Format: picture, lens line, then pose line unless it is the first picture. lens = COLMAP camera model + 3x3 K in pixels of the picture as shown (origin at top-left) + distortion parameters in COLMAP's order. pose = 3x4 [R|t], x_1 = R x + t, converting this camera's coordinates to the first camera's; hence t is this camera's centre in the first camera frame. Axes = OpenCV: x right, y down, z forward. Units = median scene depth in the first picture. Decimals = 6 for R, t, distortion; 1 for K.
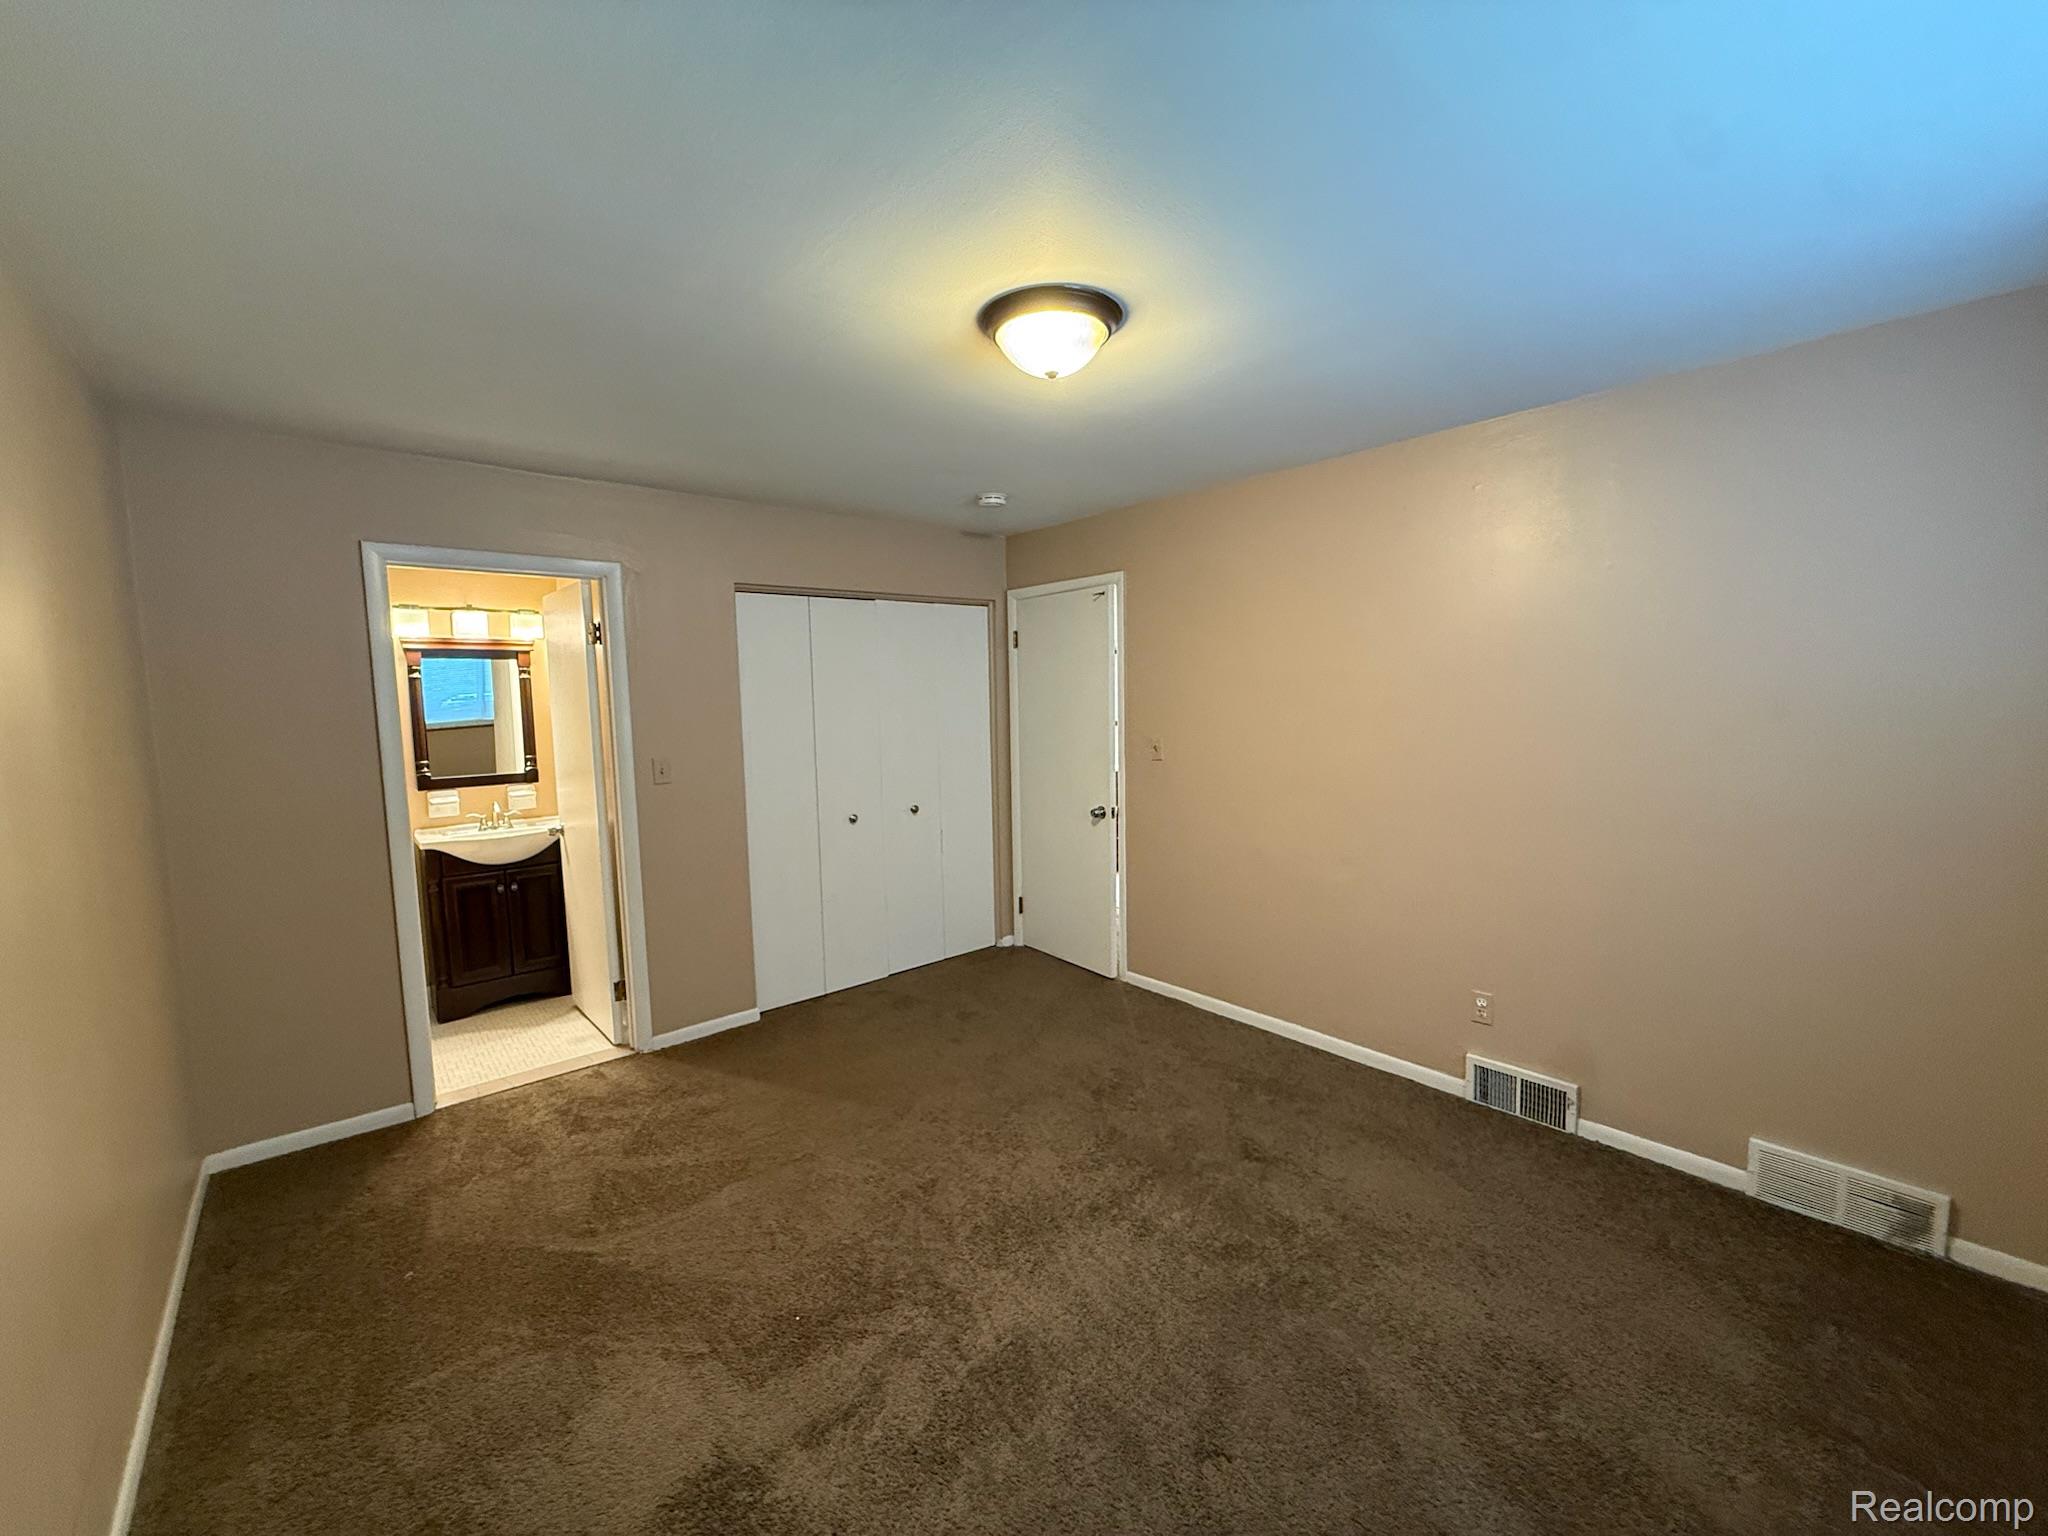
lens RADIAL K [[829.4, 0, 1024.0], [0, 829.4, 768.0], [0, 0, 1]] dist [0.010918, -0.000217]
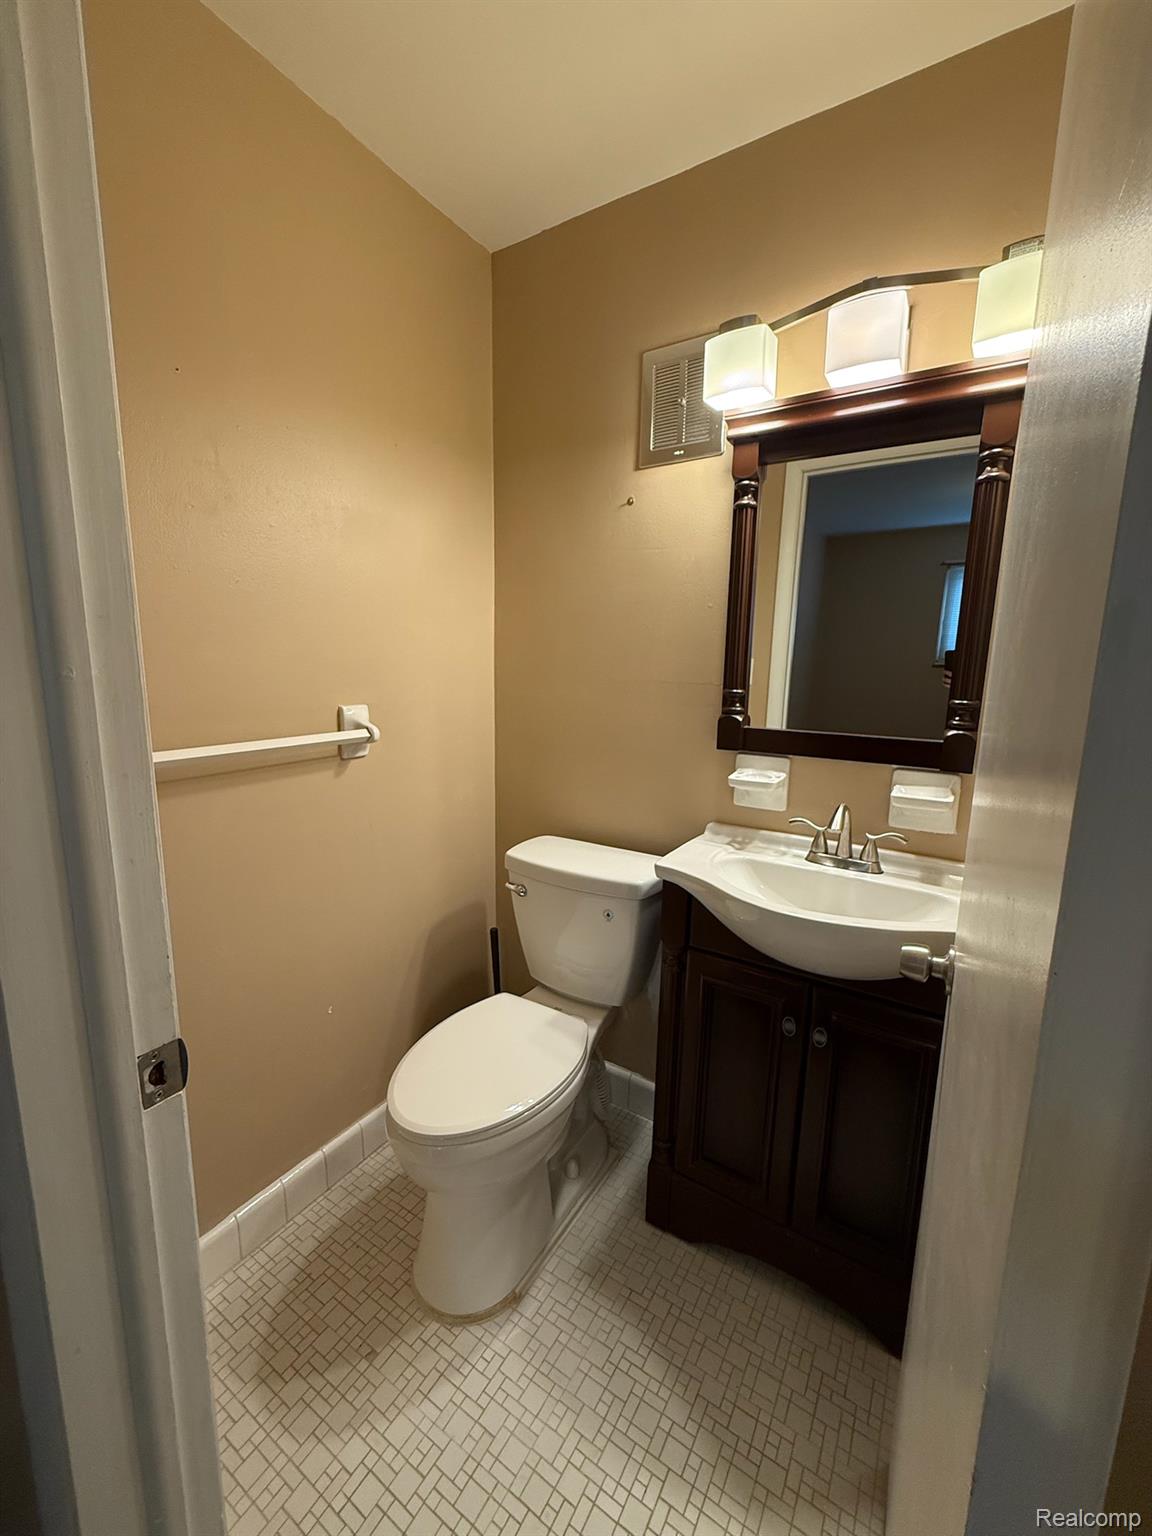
lens RADIAL K [[622.0, 0, 580.4], [0, 622.0, 760.1], [0, 0, 1]] dist [0.010918, -0.000217]
pose [[0.299927, 0.186505, -0.935553, -0.401490], [-0.114626, 0.980643, 0.158746, -0.014573], [0.947050, 0.059627, 0.315500, 0.798979]]
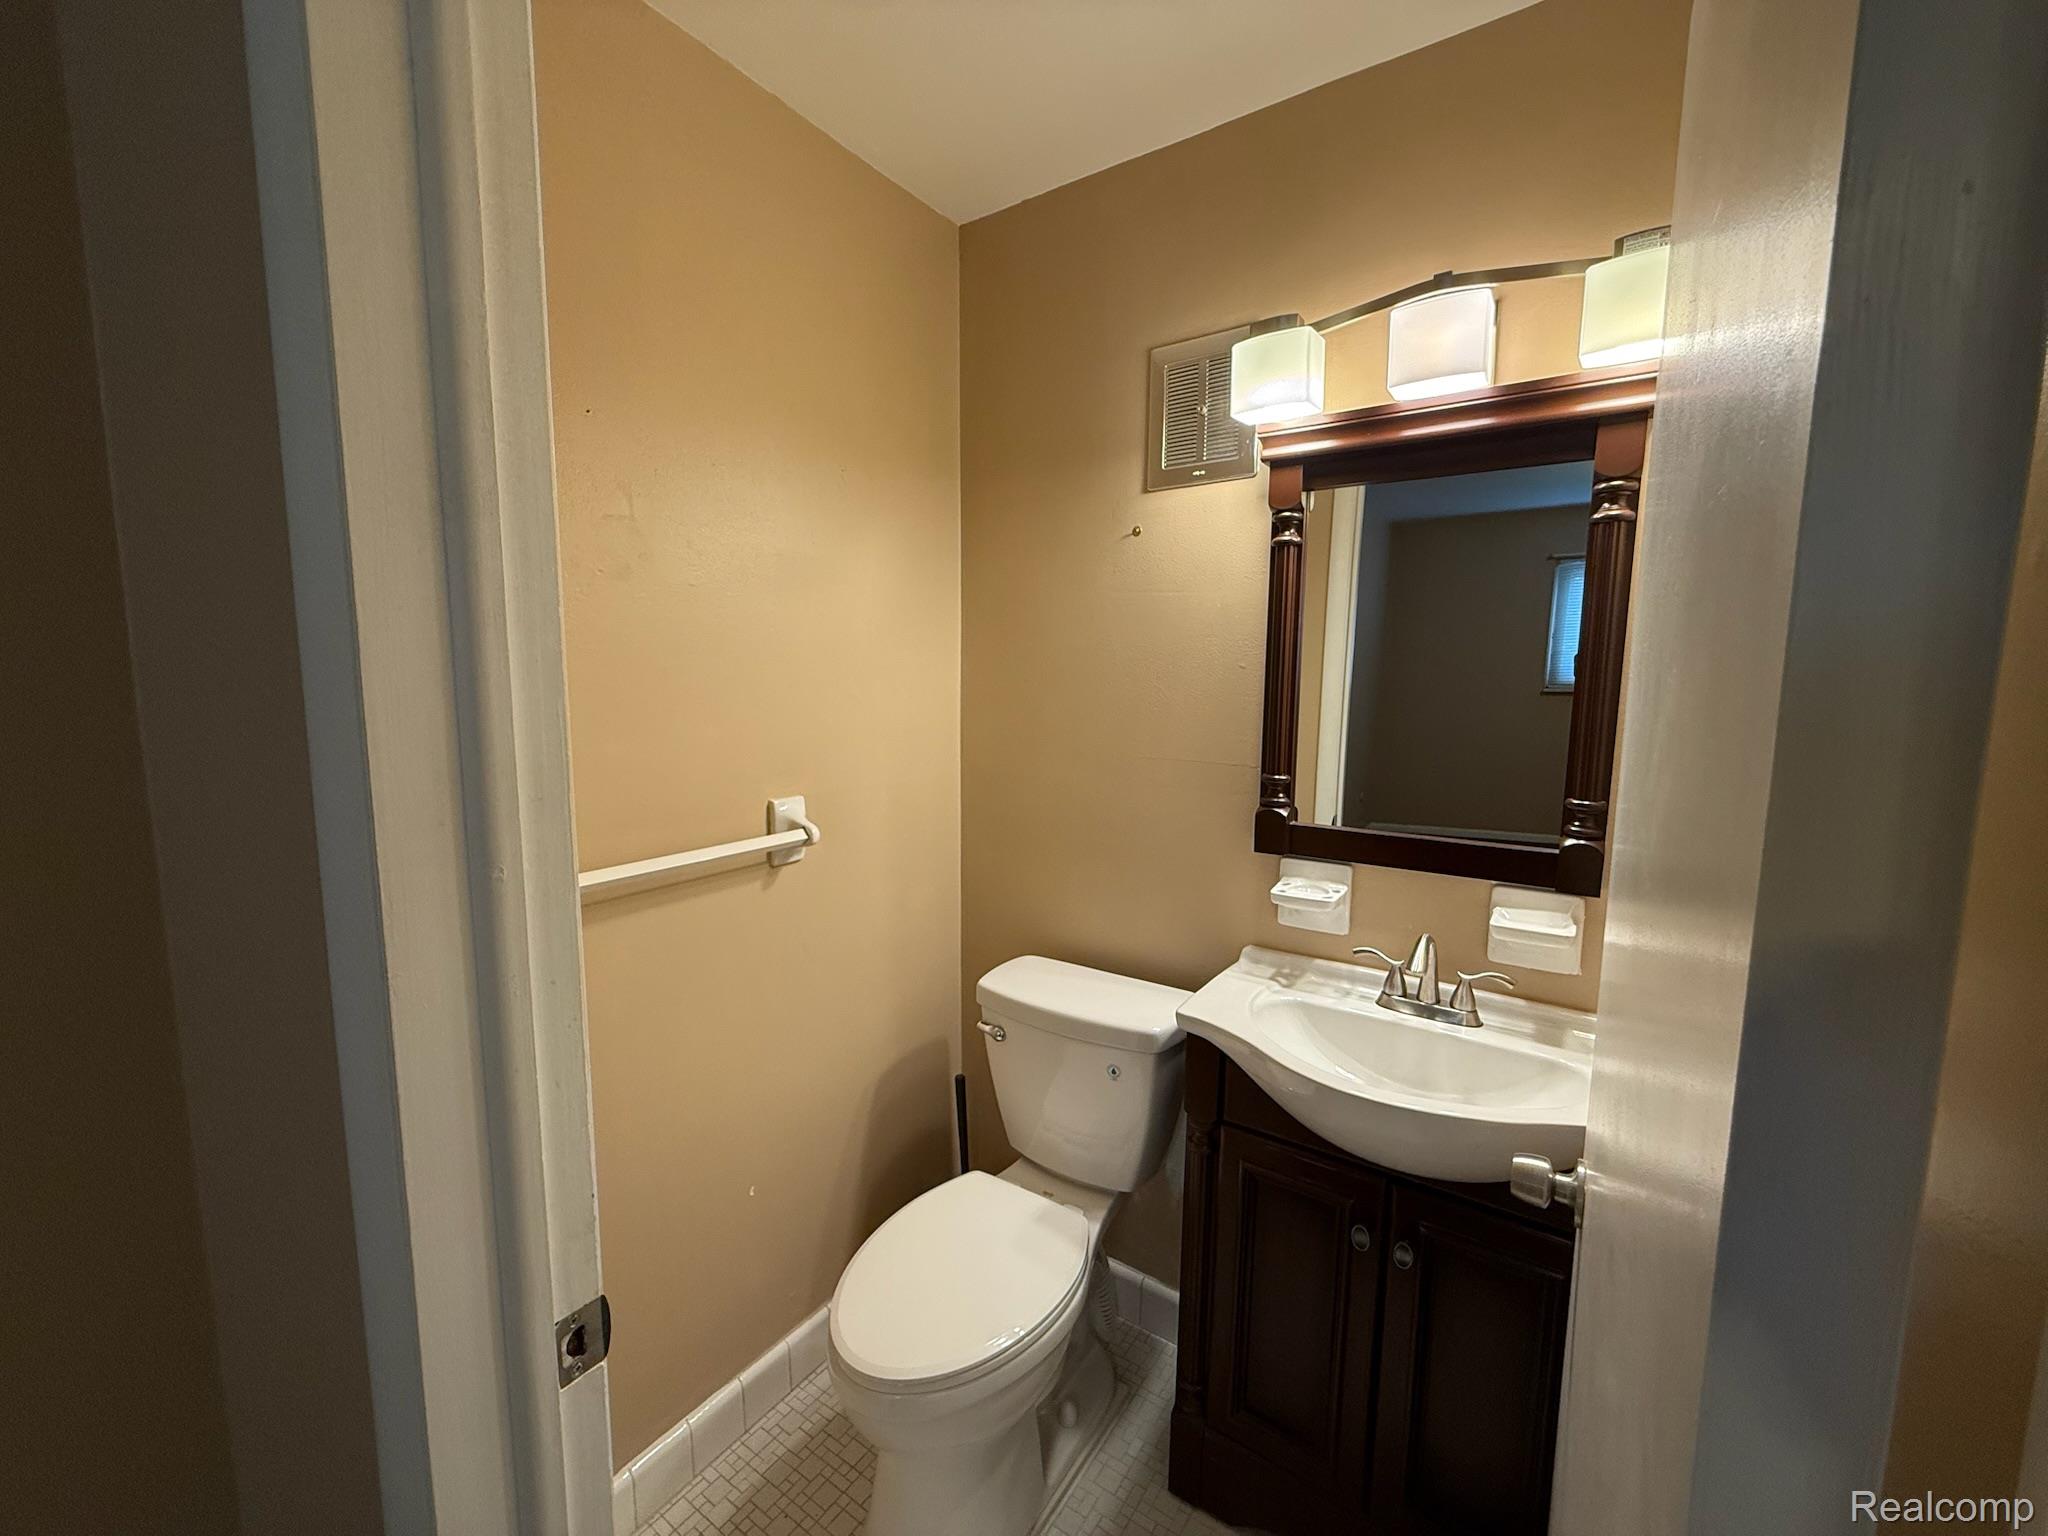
lens RADIAL K [[829.4, 0, 1024.0], [0, 829.4, 768.0], [0, 0, 1]] dist [0.010918, -0.000217]
pose [[0.259112, 0.142397, -0.955293, -0.396839], [-0.103235, 0.987489, 0.119195, -0.042892], [0.960314, 0.067735, 0.270570, 0.787102]]
